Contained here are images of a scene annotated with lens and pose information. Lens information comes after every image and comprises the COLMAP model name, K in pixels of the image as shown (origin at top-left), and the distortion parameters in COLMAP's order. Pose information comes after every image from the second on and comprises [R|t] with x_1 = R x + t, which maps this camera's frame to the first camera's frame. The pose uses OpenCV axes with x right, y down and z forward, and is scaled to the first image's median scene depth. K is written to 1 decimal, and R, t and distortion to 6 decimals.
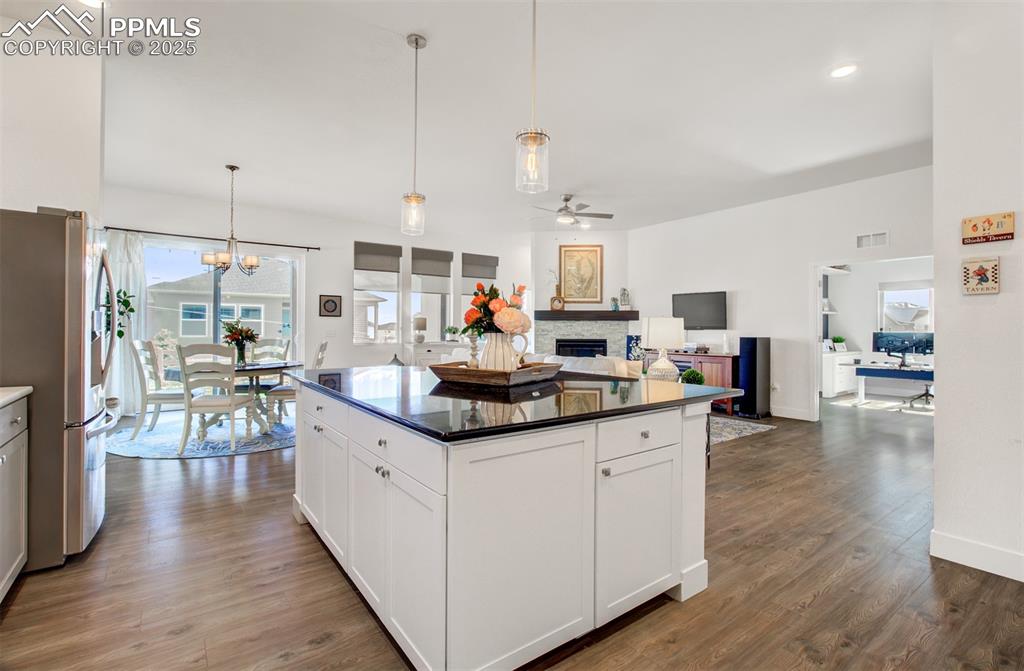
lens RADIAL K [[471.4, 0, 519.8], [0, 471.4, 331.2], [0, 0, 1]] dist [-0.008984, 0.000425]
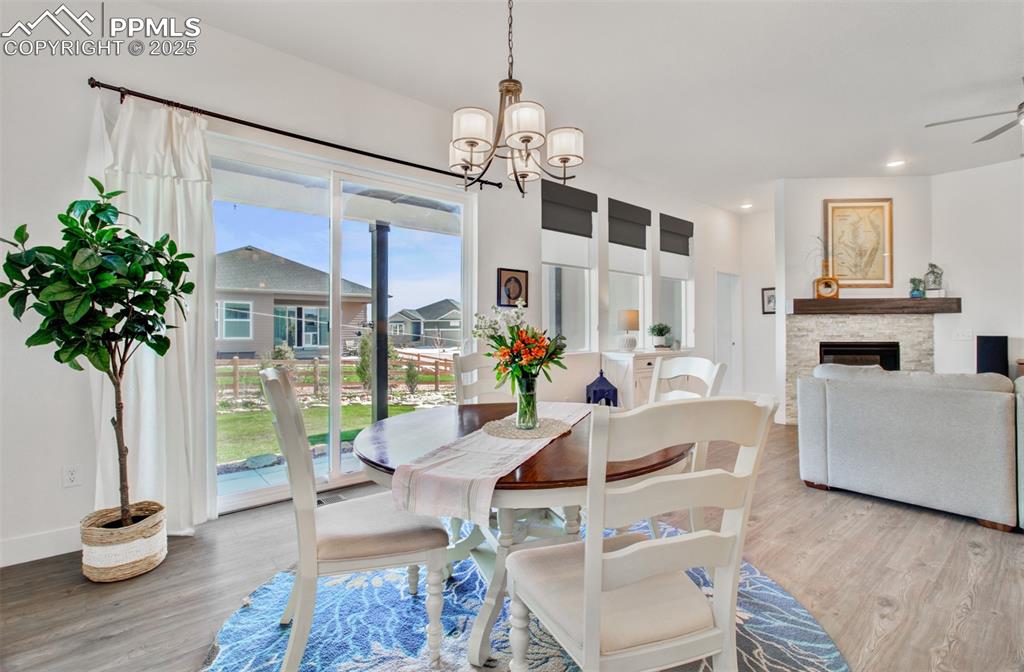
lens RADIAL K [[455.2, 0, 511.7], [0, 455.2, 329.0], [0, 0, 1]] dist [0.001078, 0.000310]
pose [[0.997812, -0.005632, 0.065875, -0.397931], [0.005730, 0.999983, -0.001289, -0.003898], [-0.065866, 0.001664, 0.997827, 0.402632]]
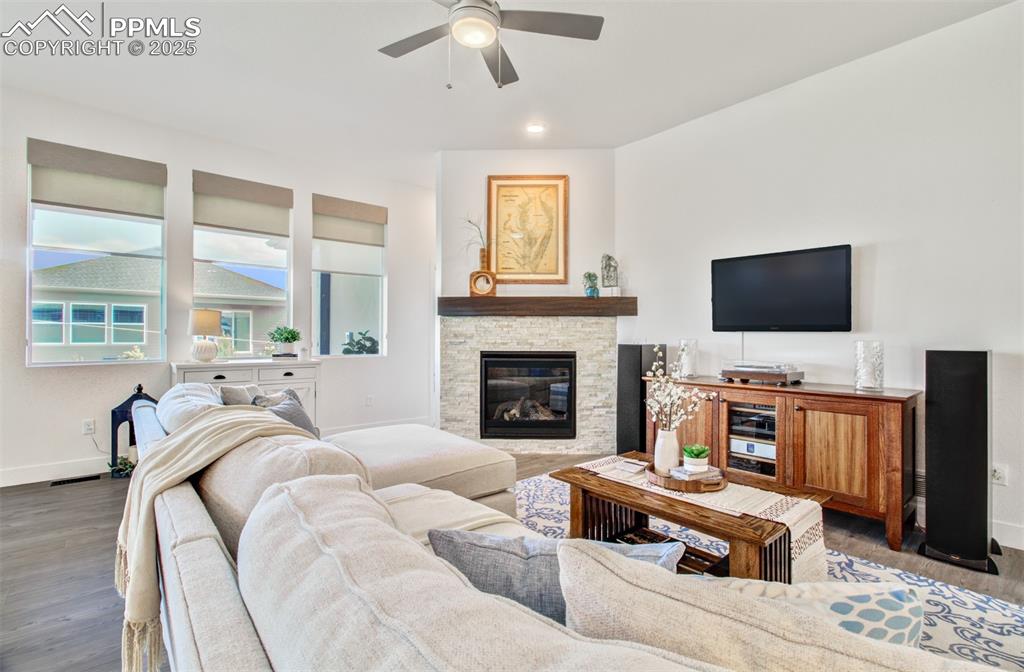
lens RADIAL K [[467.2, 0, 517.7], [0, 467.2, 325.1], [0, 0, 1]] dist [-0.001645, 0.000222]
pose [[0.997483, 0.002185, 0.070875, 0.081951], [-0.000098, 0.999567, -0.029427, 0.002464], [-0.070909, 0.029346, 0.997051, 0.480870]]
